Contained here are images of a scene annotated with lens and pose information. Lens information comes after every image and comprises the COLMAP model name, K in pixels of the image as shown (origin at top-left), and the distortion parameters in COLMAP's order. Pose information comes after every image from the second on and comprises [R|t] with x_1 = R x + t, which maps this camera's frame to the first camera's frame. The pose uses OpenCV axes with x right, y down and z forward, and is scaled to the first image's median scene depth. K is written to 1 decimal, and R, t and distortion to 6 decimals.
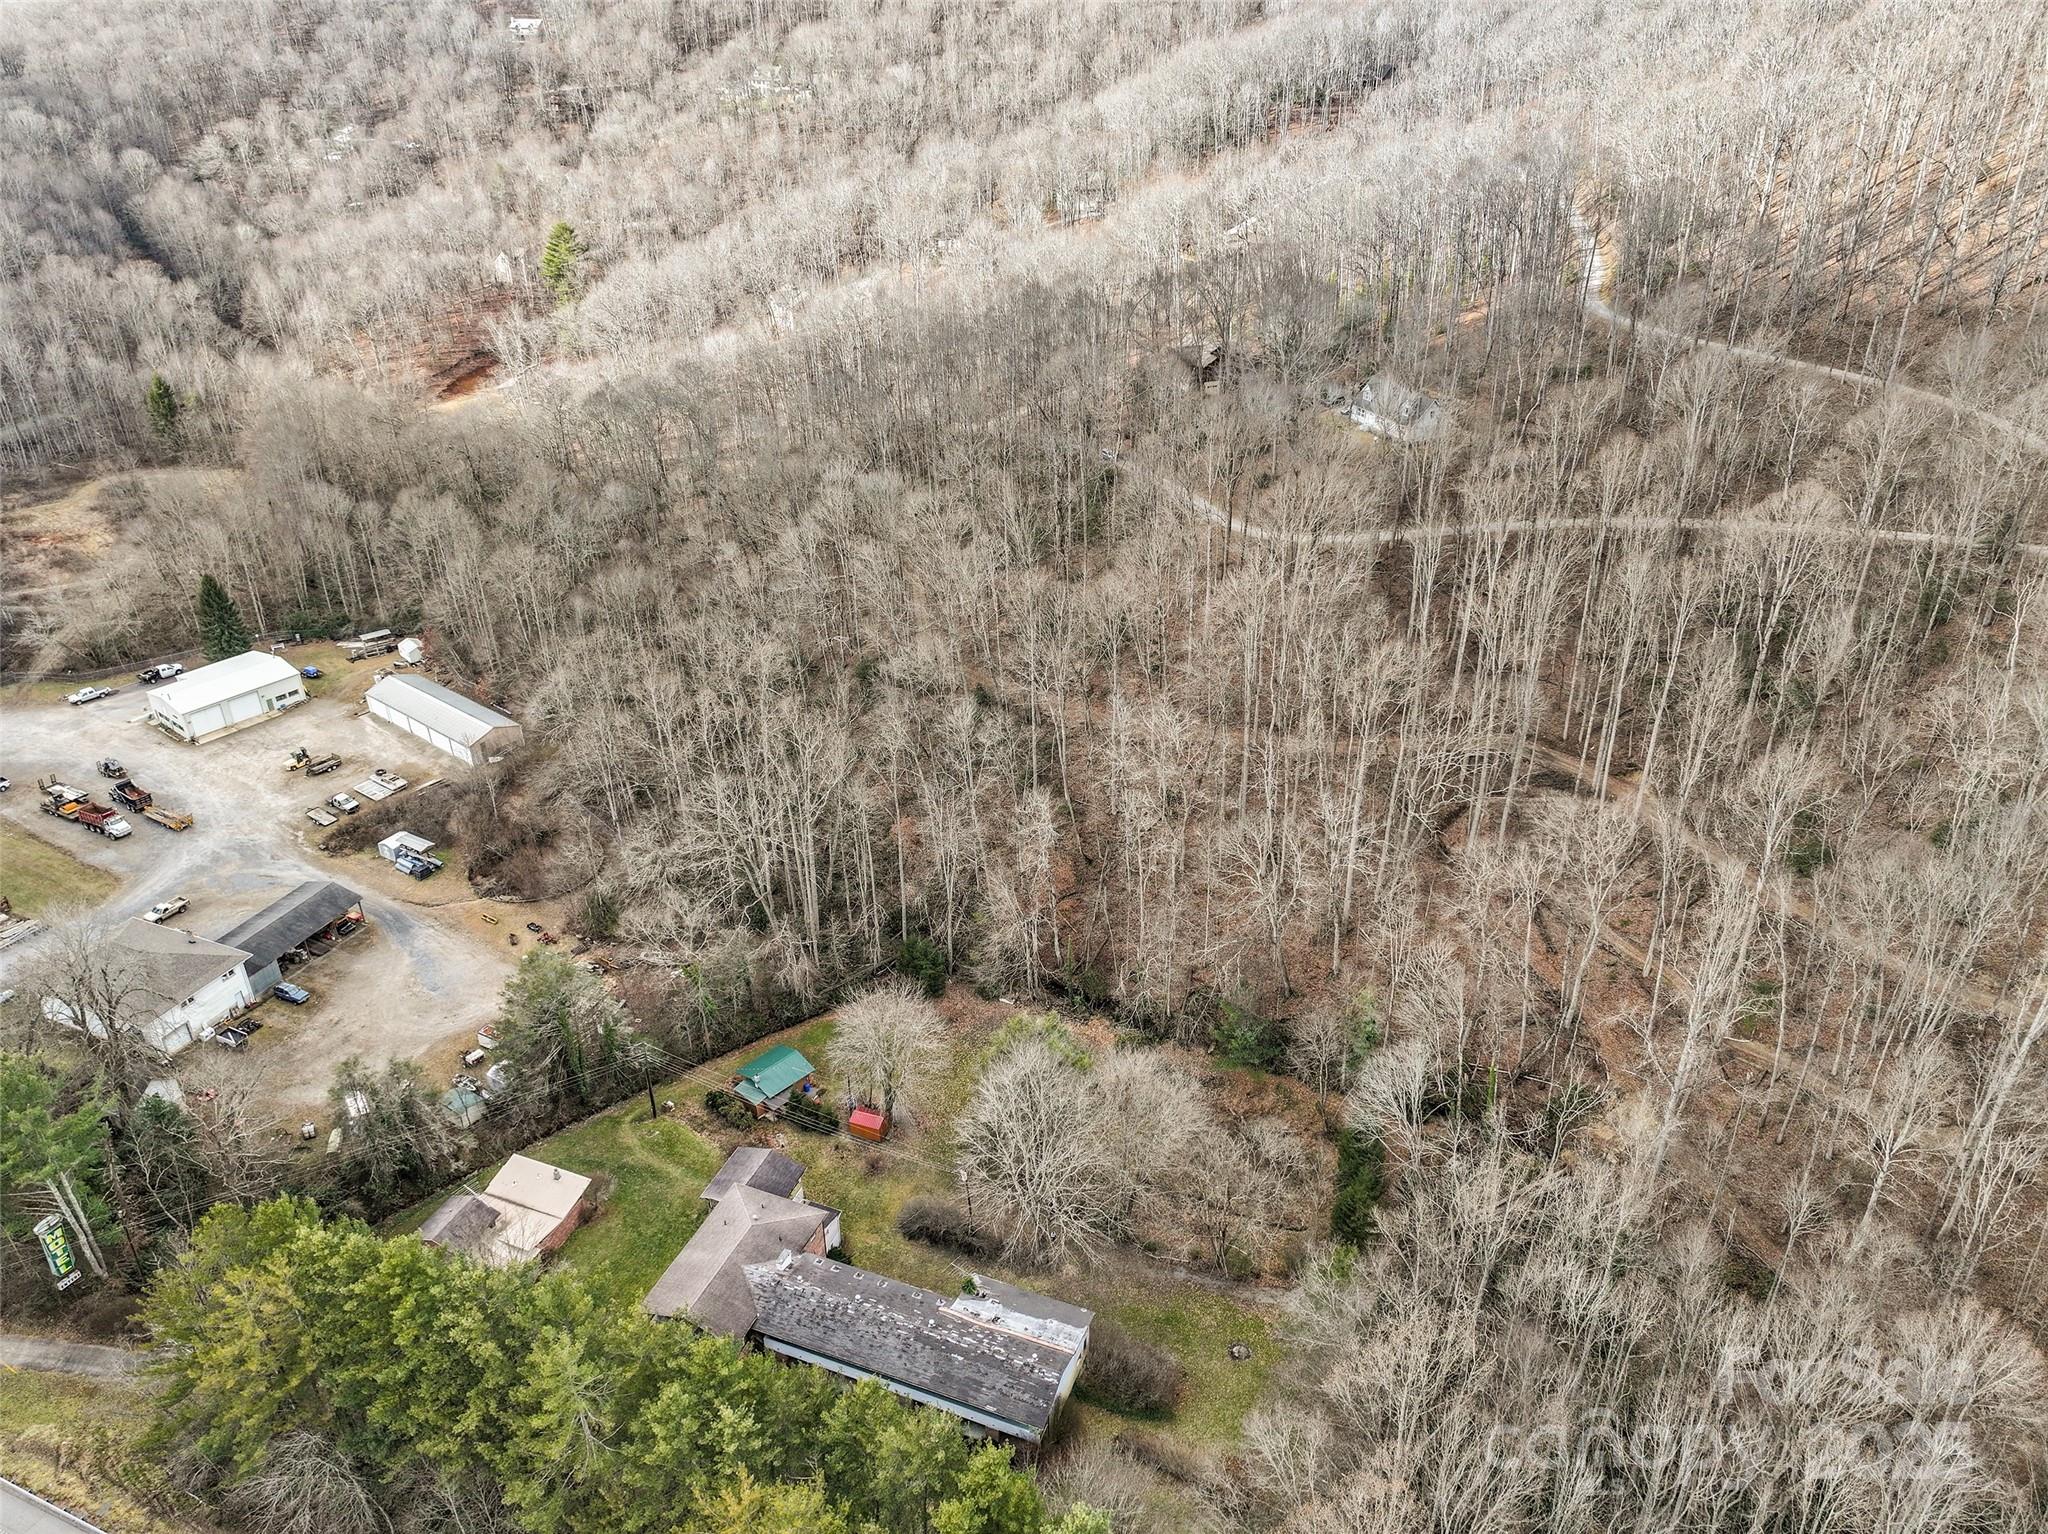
lens RADIAL K [[1435.2, 0, 1032.6], [0, 1435.2, 762.7], [0, 0, 1]] dist [0.000125, 0.010455]
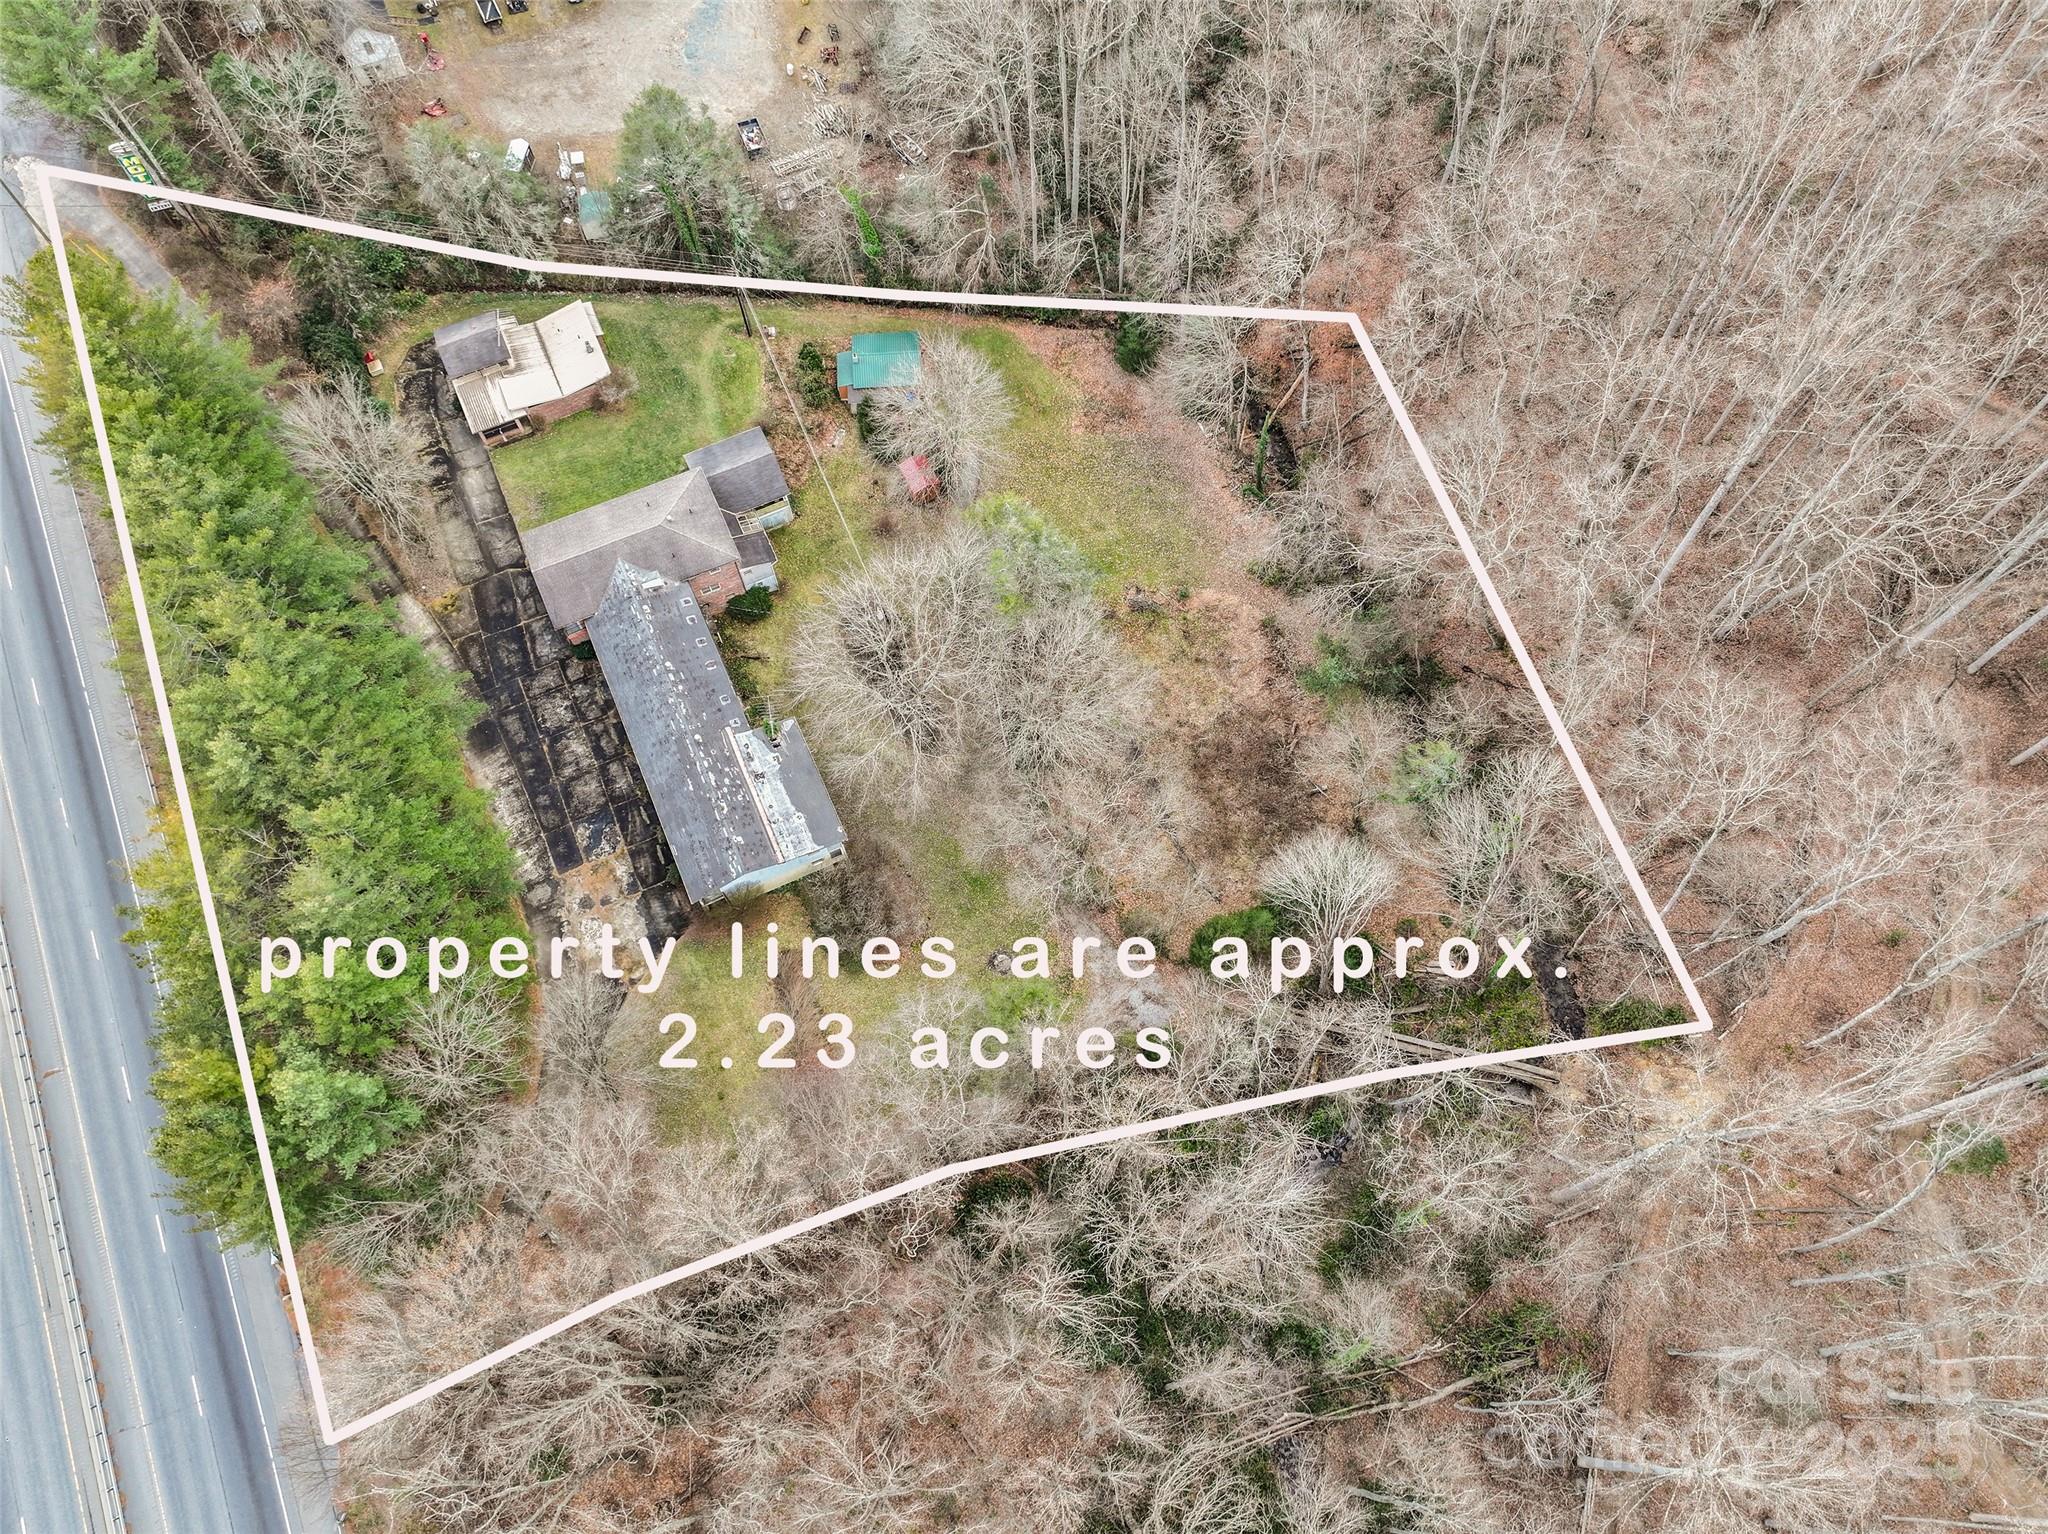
lens RADIAL K [[1435.2, 0, 1032.6], [0, 1435.2, 762.7], [0, 0, 1]] dist [0.000125, 0.010455]
pose [[0.724575, 0.630894, -0.277424, 0.226914], [-0.336965, 0.675434, 0.655930, -0.177471], [0.601204, -0.381788, 0.701991, 0.310005]]
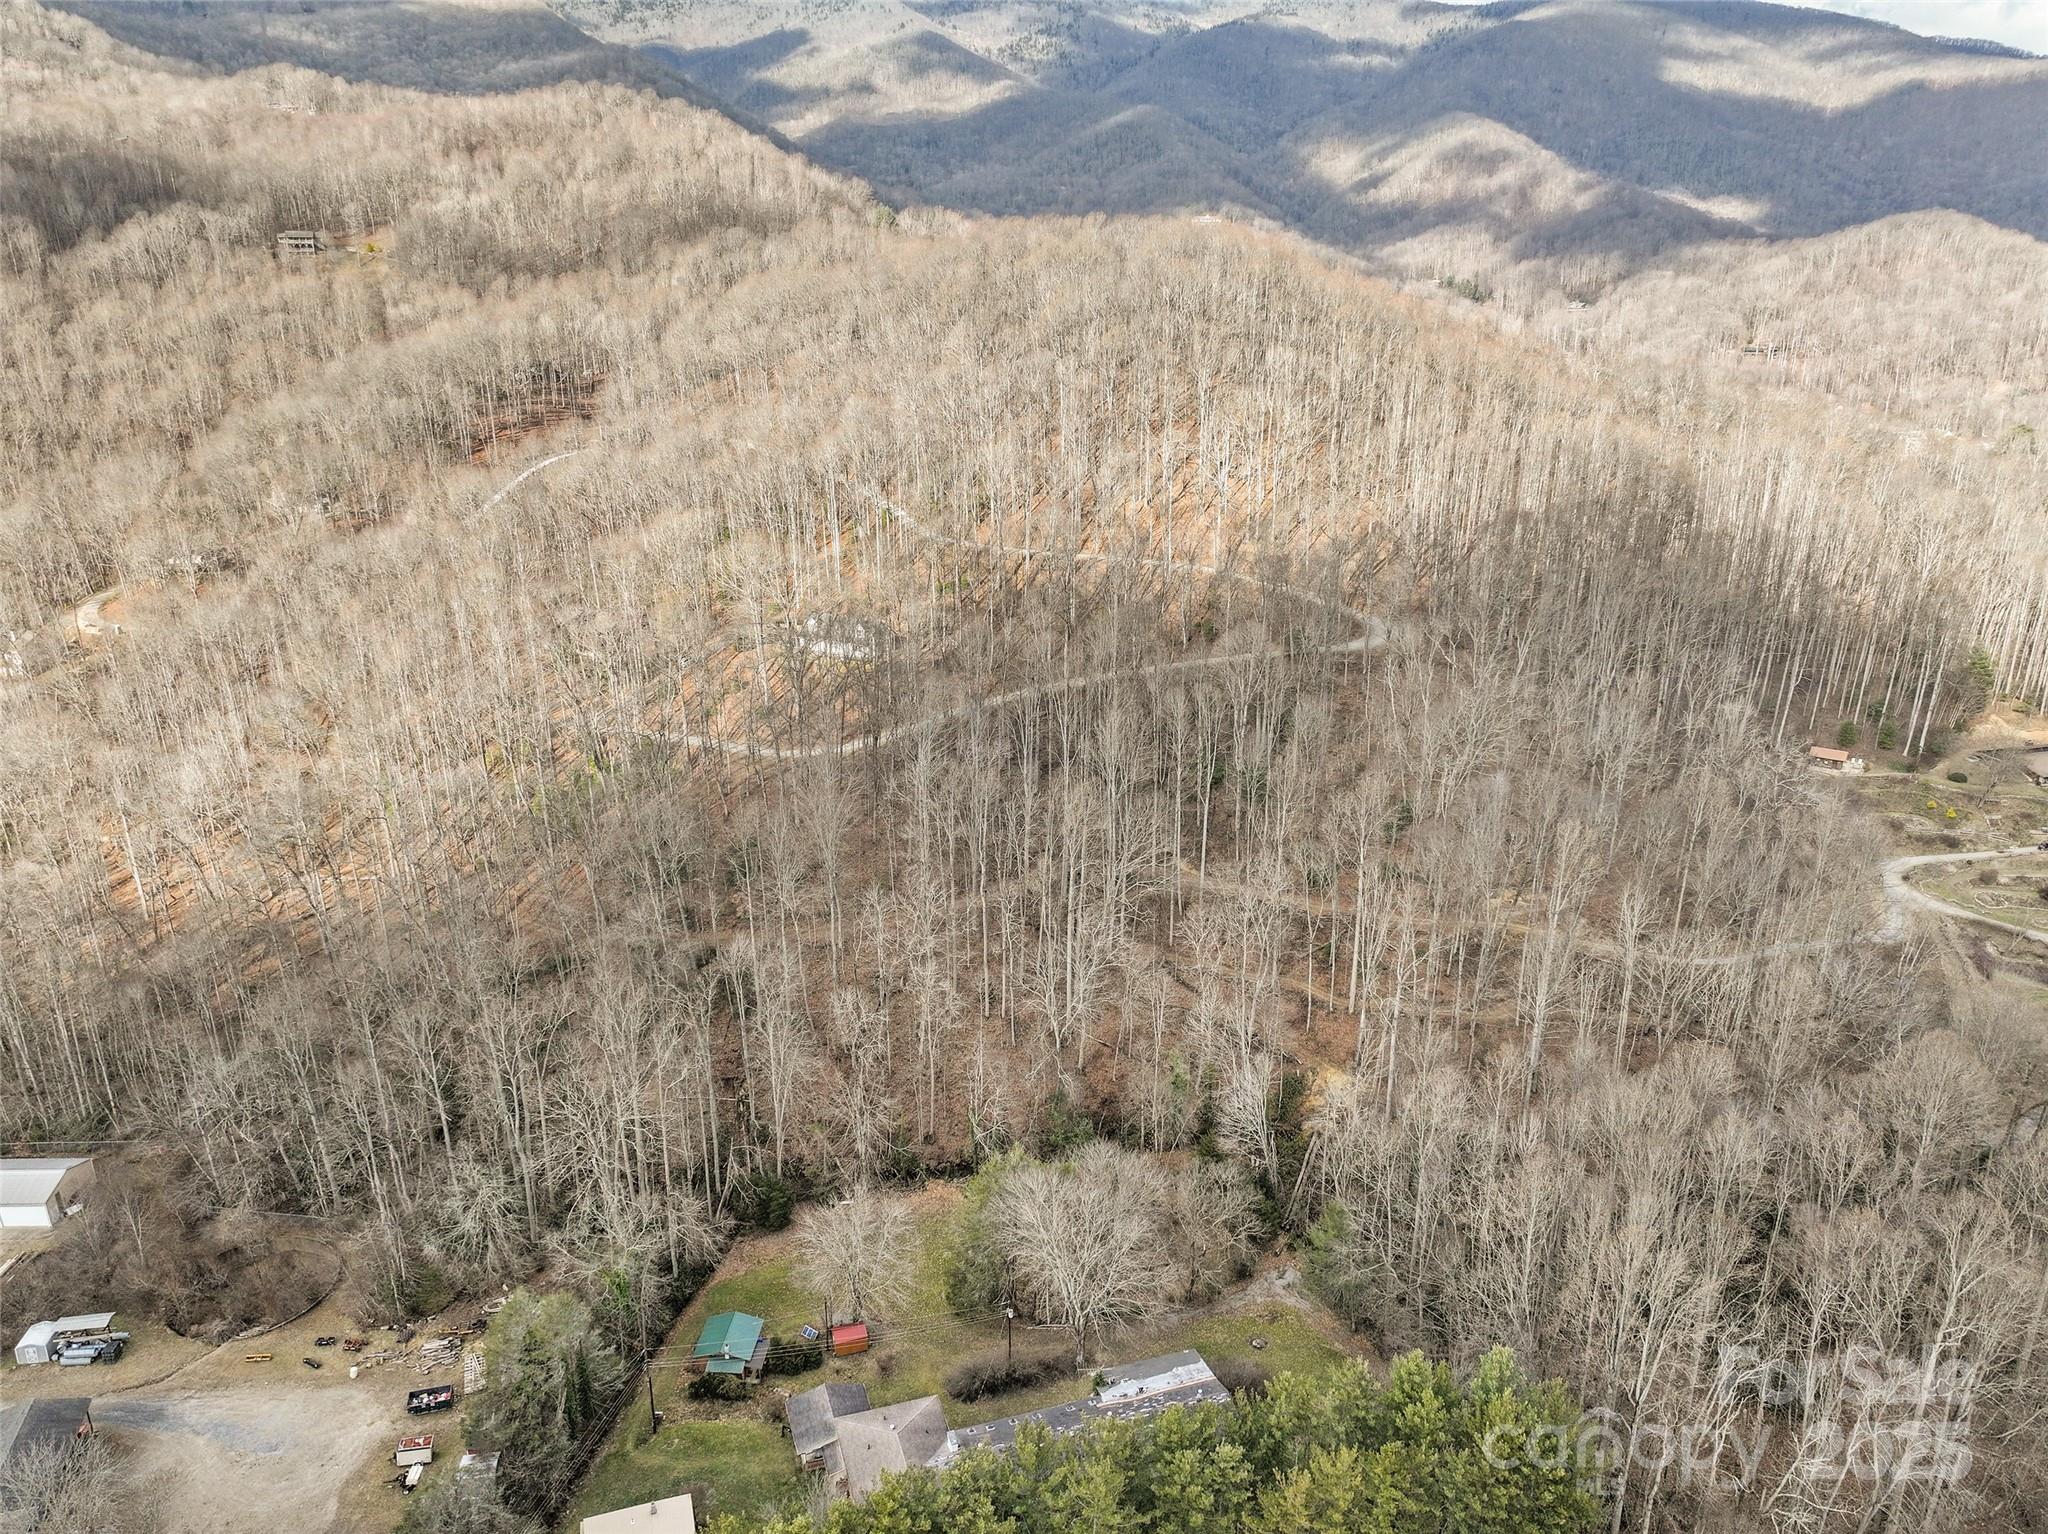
lens RADIAL K [[1435.2, 0, 1032.6], [0, 1435.2, 762.7], [0, 0, 1]] dist [0.000125, 0.010455]
pose [[0.772217, -0.201998, 0.602394, -0.448448], [0.304536, 0.949783, -0.071902, -0.020658], [-0.557619, 0.238975, 0.794954, 0.011754]]
